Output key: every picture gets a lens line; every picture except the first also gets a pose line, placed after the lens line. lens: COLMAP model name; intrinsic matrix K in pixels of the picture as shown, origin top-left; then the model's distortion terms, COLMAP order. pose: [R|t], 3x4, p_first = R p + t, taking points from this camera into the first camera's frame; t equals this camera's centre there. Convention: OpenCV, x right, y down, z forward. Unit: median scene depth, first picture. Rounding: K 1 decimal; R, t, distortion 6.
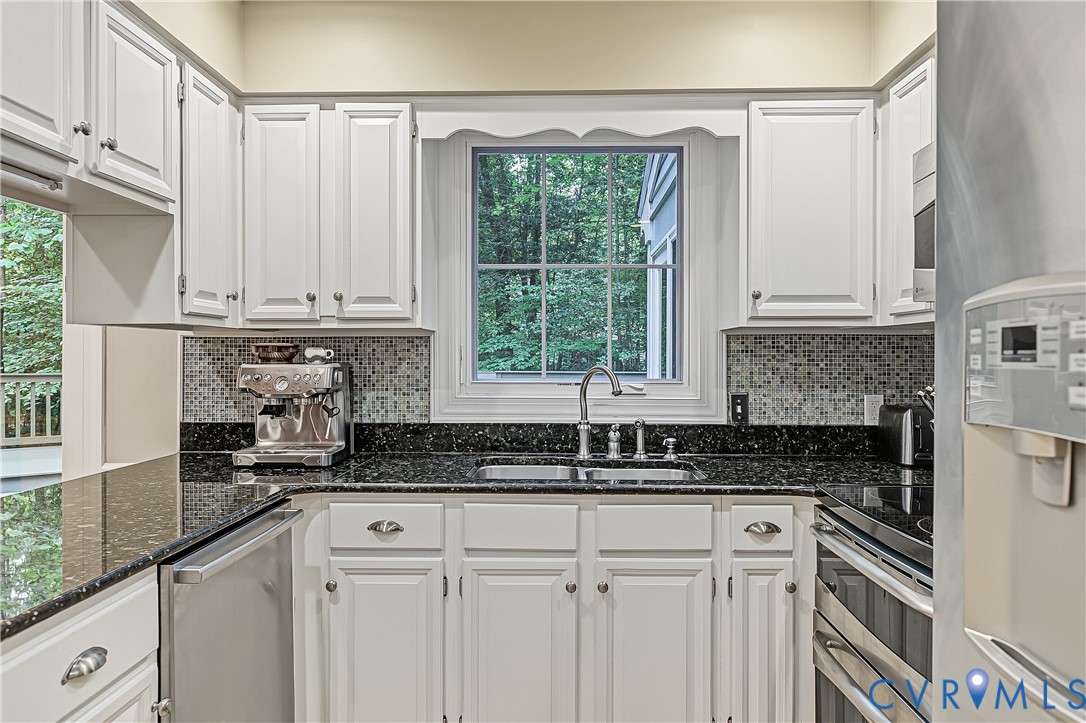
lens RADIAL K [[720.7, 0, 543.0], [0, 720.7, 361.5], [0, 0, 1]] dist [0.003565, 0.001418]
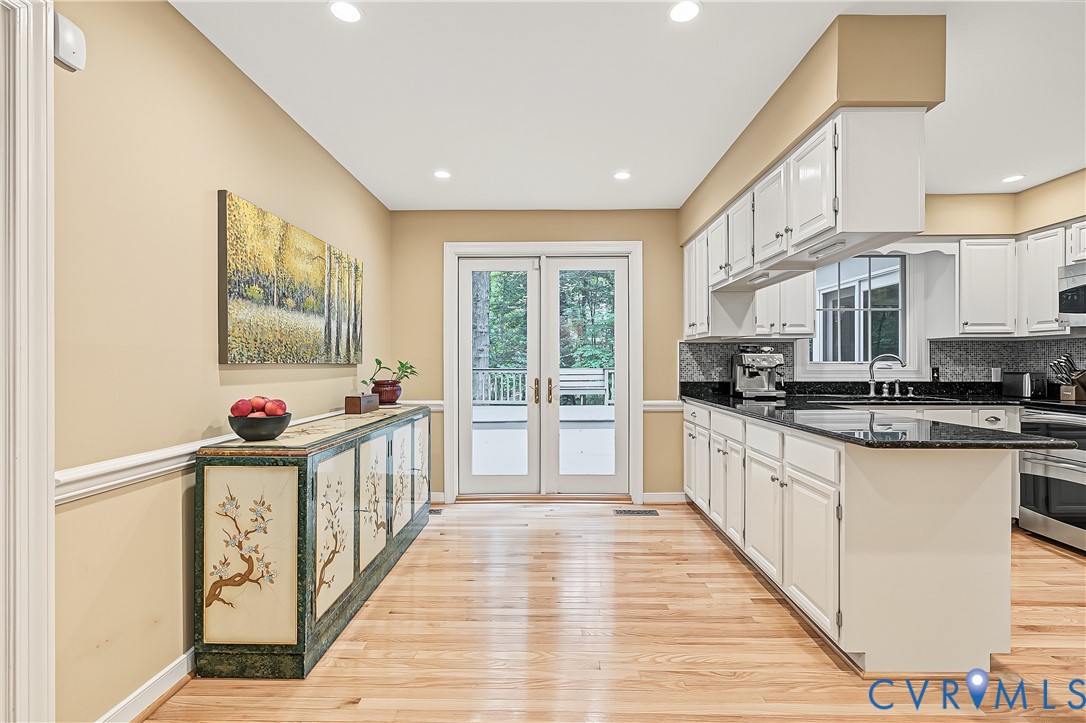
lens RADIAL K [[492.2, 0, 544.9], [0, 492.2, 366.2], [0, 0, 1]] dist [-0.002219, -0.000398]
pose [[0.999956, -0.003012, 0.008884, -0.969093], [0.003025, 0.999994, -0.001363, 0.039718], [-0.008880, 0.001390, 0.999960, -0.513506]]
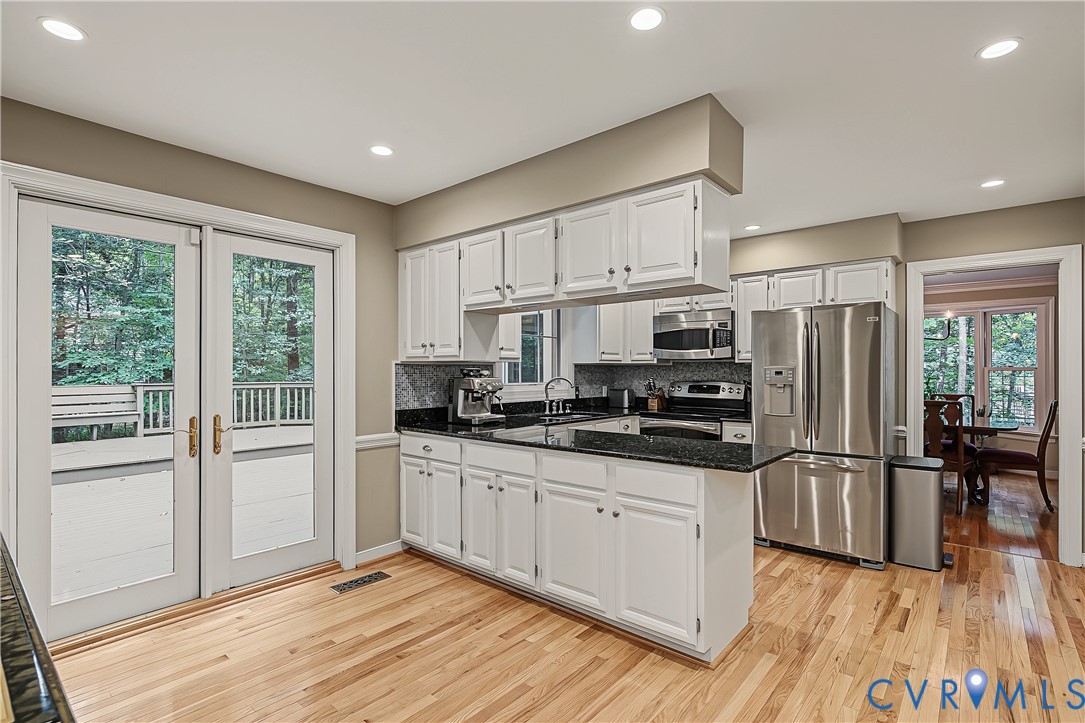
lens RADIAL K [[515.2, 0, 547.9], [0, 515.2, 372.6], [0, 0, 1]] dist [-0.000597, -0.000141]
pose [[0.631733, -0.003890, 0.775176, -1.343114], [0.007626, 0.999970, -0.001196, -0.008340], [-0.775148, 0.006667, 0.631744, -0.146404]]
